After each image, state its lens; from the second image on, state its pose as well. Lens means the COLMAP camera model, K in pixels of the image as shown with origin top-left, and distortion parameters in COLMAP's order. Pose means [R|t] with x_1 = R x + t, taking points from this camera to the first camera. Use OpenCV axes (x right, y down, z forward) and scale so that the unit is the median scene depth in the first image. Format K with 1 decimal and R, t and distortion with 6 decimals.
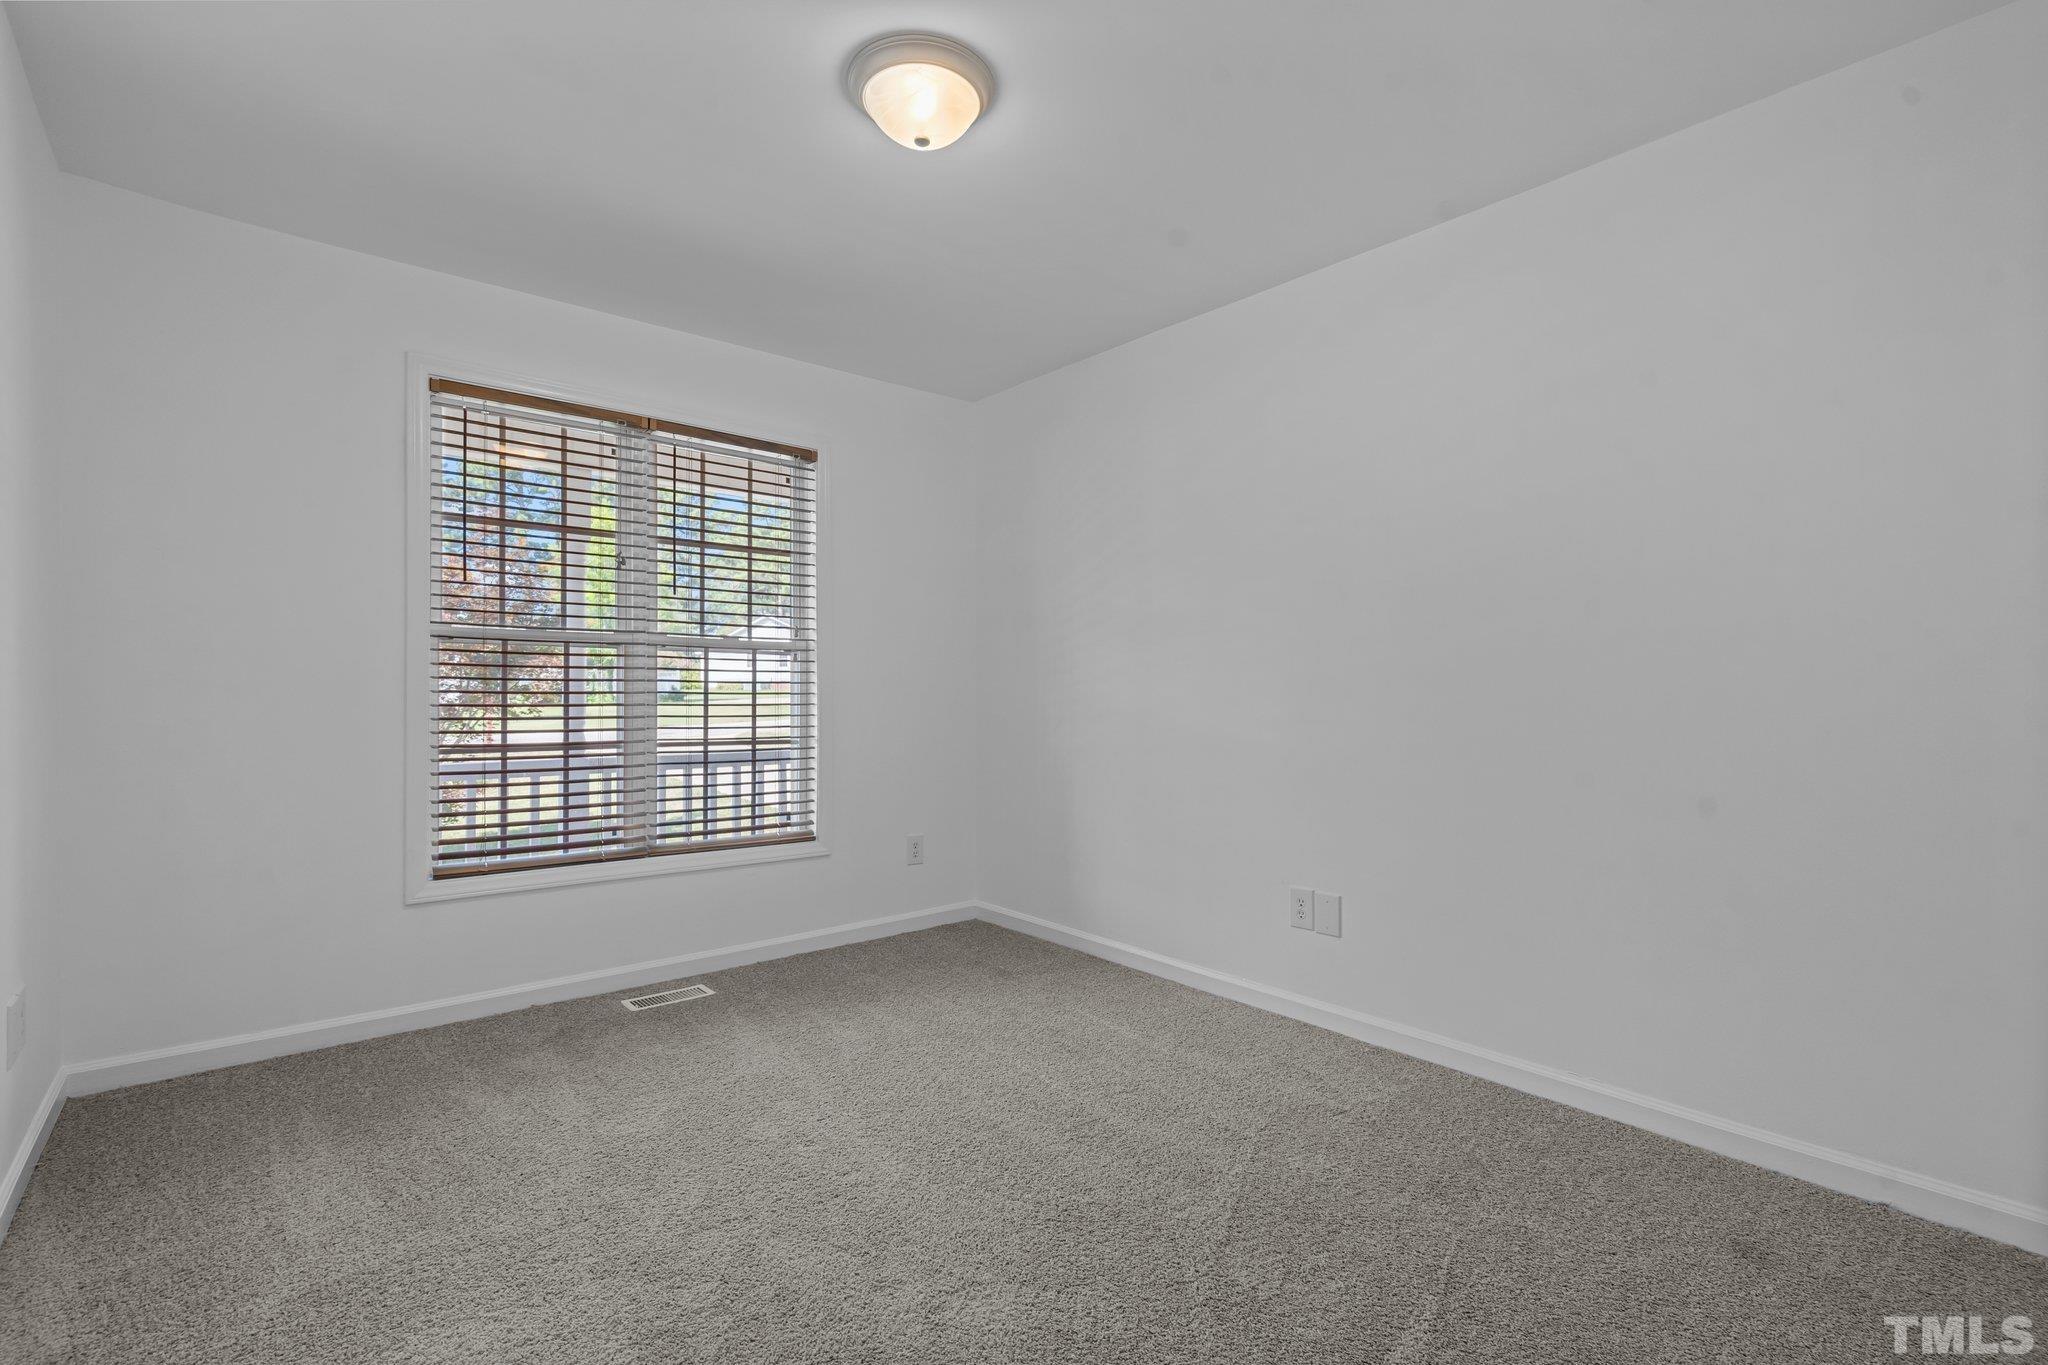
lens RADIAL K [[925.8, 0, 1013.0], [0, 925.8, 666.9], [0, 0, 1]] dist [-0.004338, 0.002072]
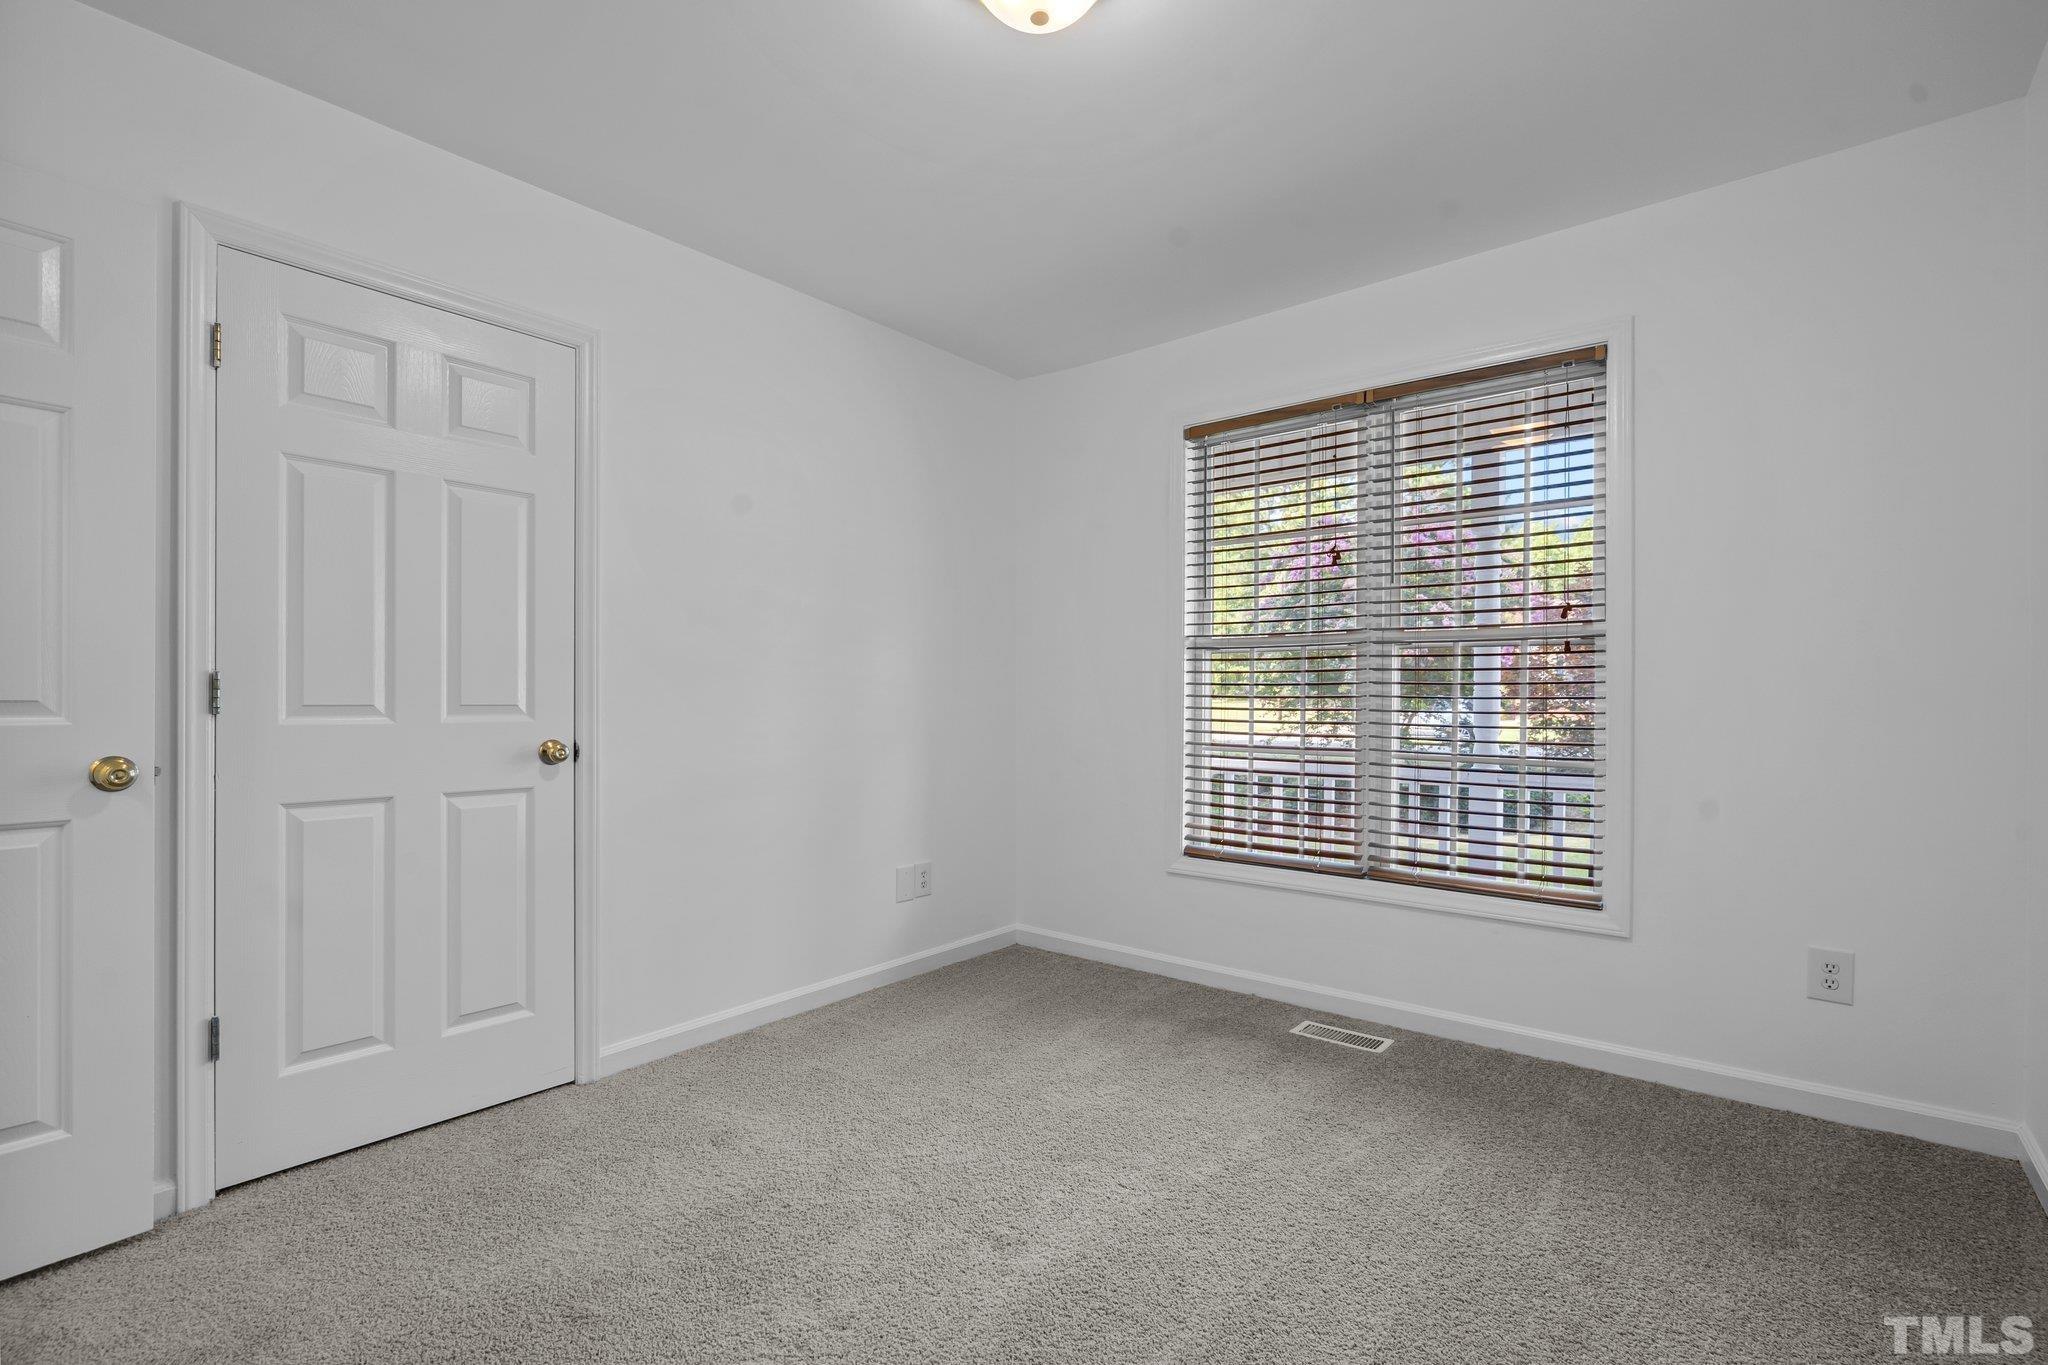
lens RADIAL K [[925.8, 0, 1013.8], [0, 925.8, 696.0], [0, 0, 1]] dist [-0.004338, 0.002072]
pose [[0.171889, -0.008136, -0.985083, 0.443865], [0.026947, 0.999631, -0.003554, 0.022907], [0.984748, -0.025934, 0.172045, 0.528745]]
